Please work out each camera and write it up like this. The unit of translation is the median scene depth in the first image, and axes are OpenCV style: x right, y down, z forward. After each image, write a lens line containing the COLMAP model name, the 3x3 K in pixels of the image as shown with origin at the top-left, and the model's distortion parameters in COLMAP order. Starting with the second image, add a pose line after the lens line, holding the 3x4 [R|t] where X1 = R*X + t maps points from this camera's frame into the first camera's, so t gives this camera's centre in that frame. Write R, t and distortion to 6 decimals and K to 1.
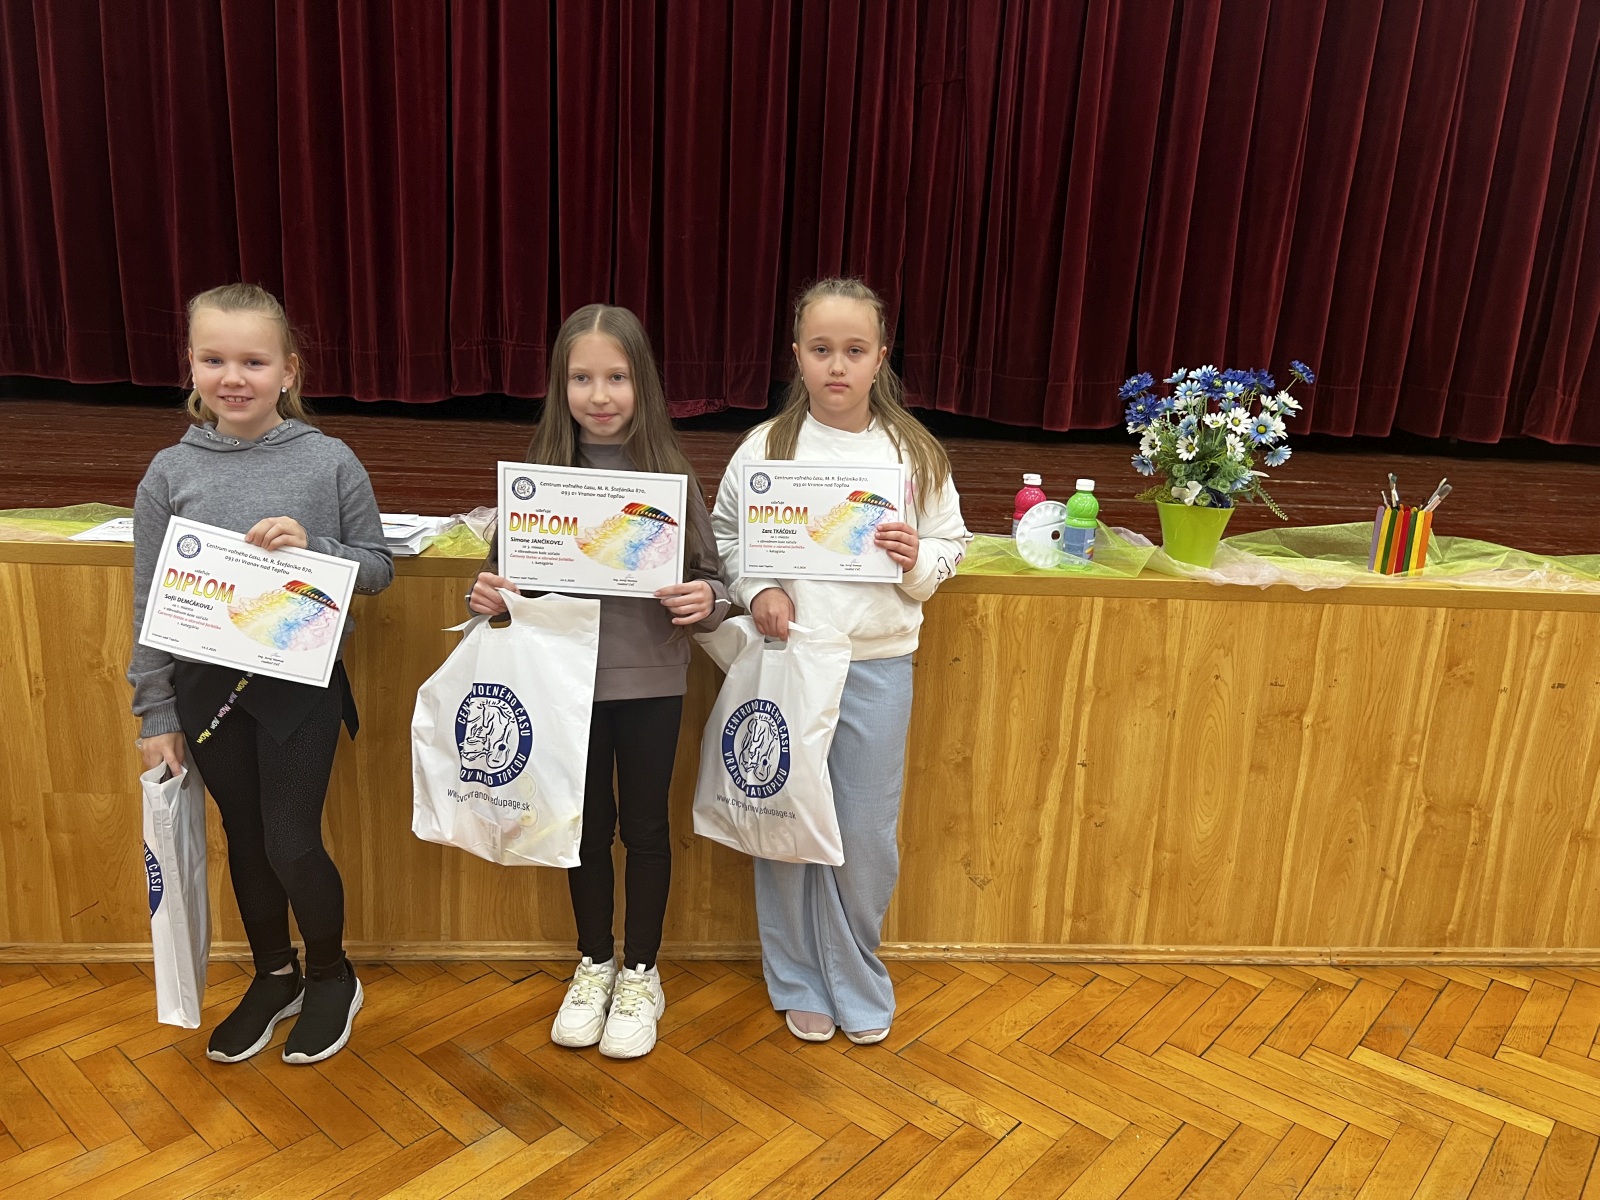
lens RADIAL K [[1218.0, 0, 807.9], [0, 1218.0, 600.4], [0, 0, 1]] dist [0.050657, -0.060562]
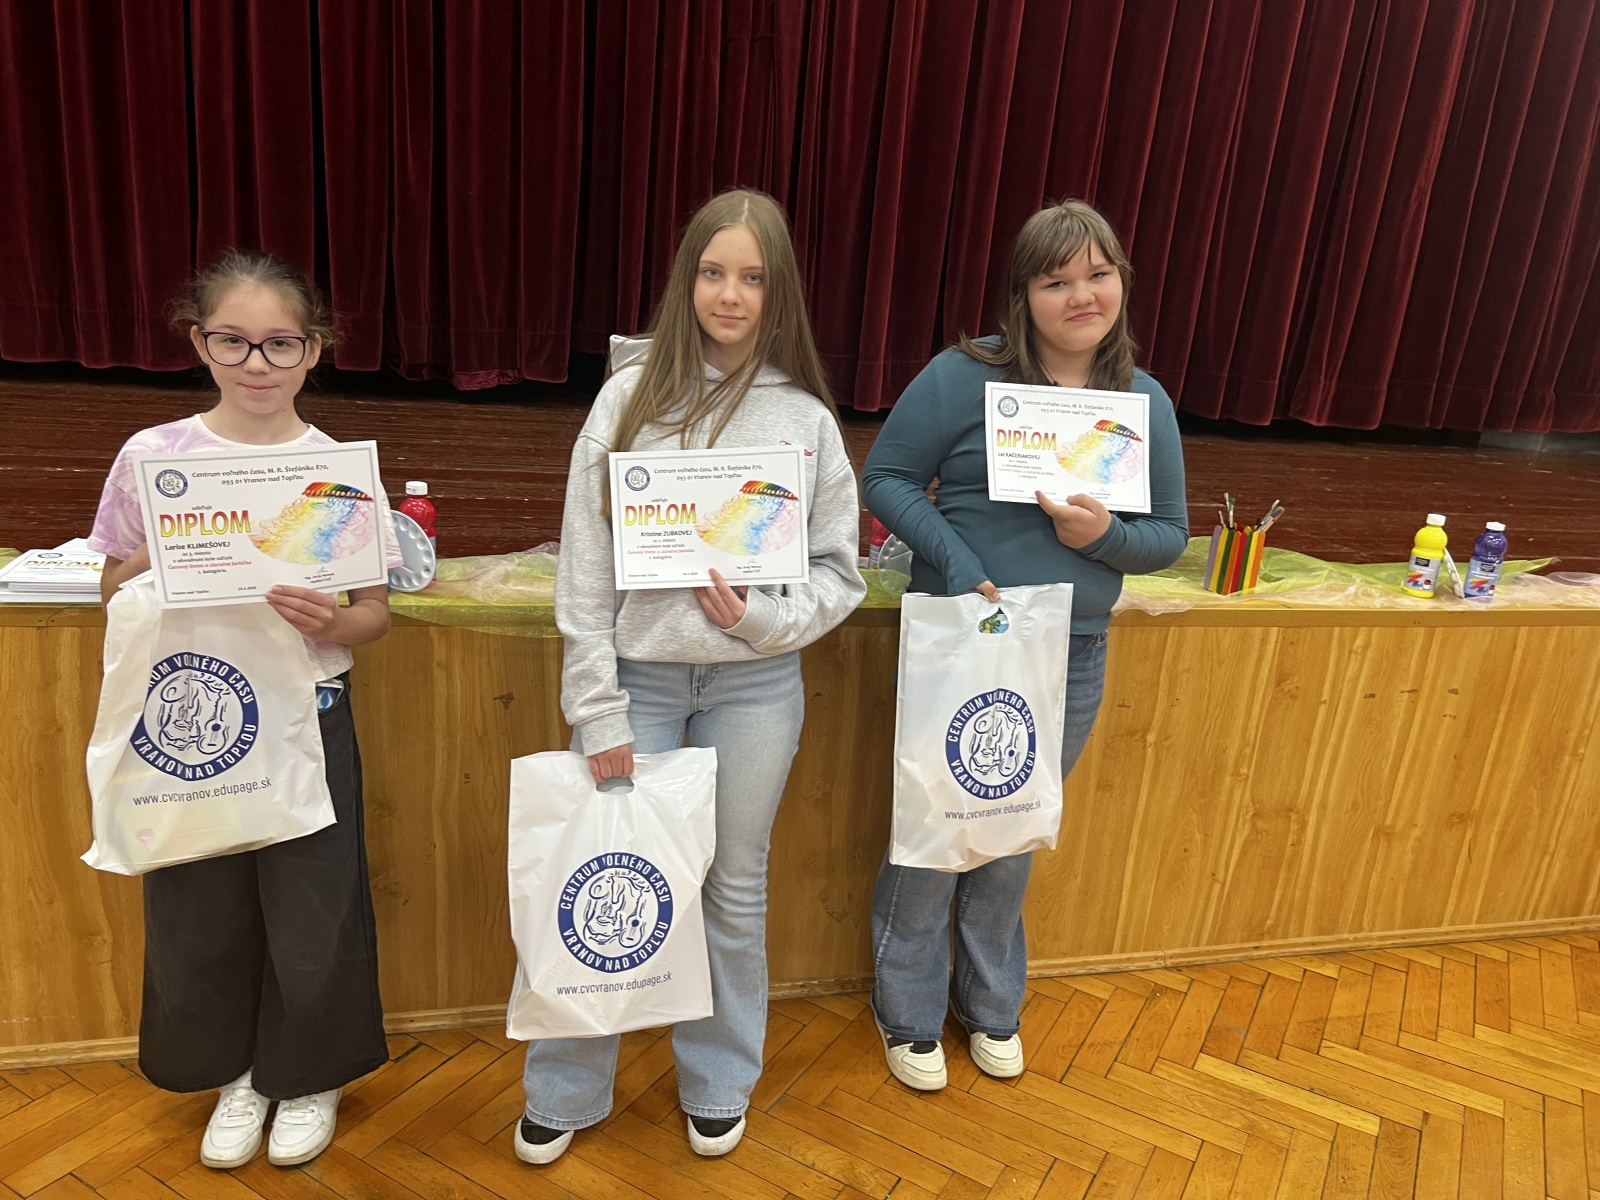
lens RADIAL K [[1218.0, 0, 814.2], [0, 1218.0, 614.0], [0, 0, 1]] dist [0.050657, -0.060562]
pose [[0.980719, -0.020516, 0.194346, -0.060166], [0.008028, 0.997864, 0.064829, -0.070992], [-0.195260, -0.062019, 0.978789, 0.063752]]
